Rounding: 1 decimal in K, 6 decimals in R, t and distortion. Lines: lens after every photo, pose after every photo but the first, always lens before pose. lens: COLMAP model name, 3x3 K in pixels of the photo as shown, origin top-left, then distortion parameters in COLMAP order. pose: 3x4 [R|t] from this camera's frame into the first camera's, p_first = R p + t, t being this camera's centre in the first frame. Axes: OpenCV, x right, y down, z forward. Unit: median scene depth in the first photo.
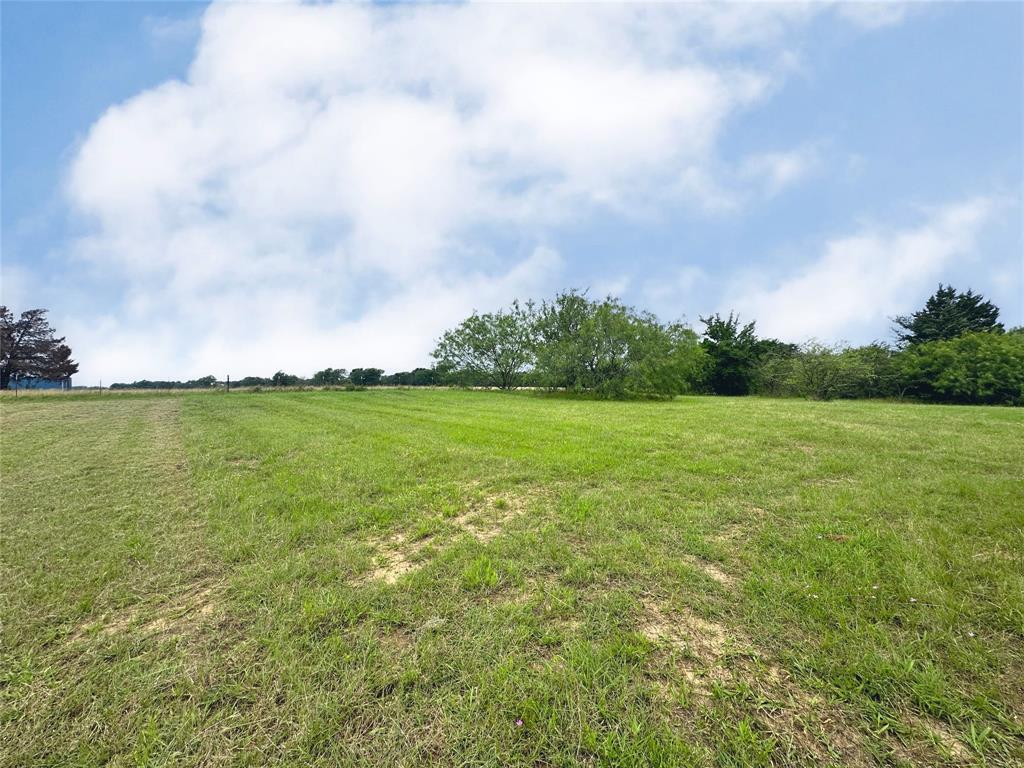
lens RADIAL K [[411.1, 0, 513.7], [0, 411.1, 385.3], [0, 0, 1]] dist [-0.003252, 0.000682]
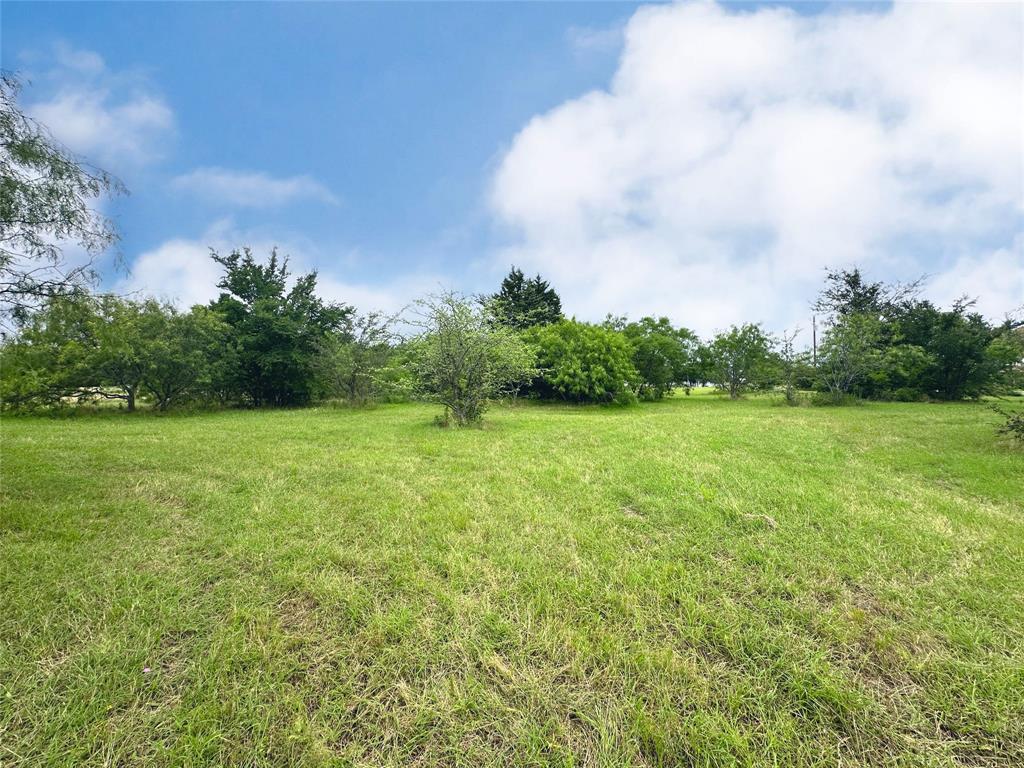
lens RADIAL K [[411.1, 0, 512.4], [0, 411.1, 386.7], [0, 0, 1]] dist [-0.003252, 0.000682]
pose [[0.558995, -0.042453, 0.828083, 0.250443], [0.018491, 0.999078, 0.038737, -0.014214], [-0.828965, -0.006342, 0.559265, 0.437024]]
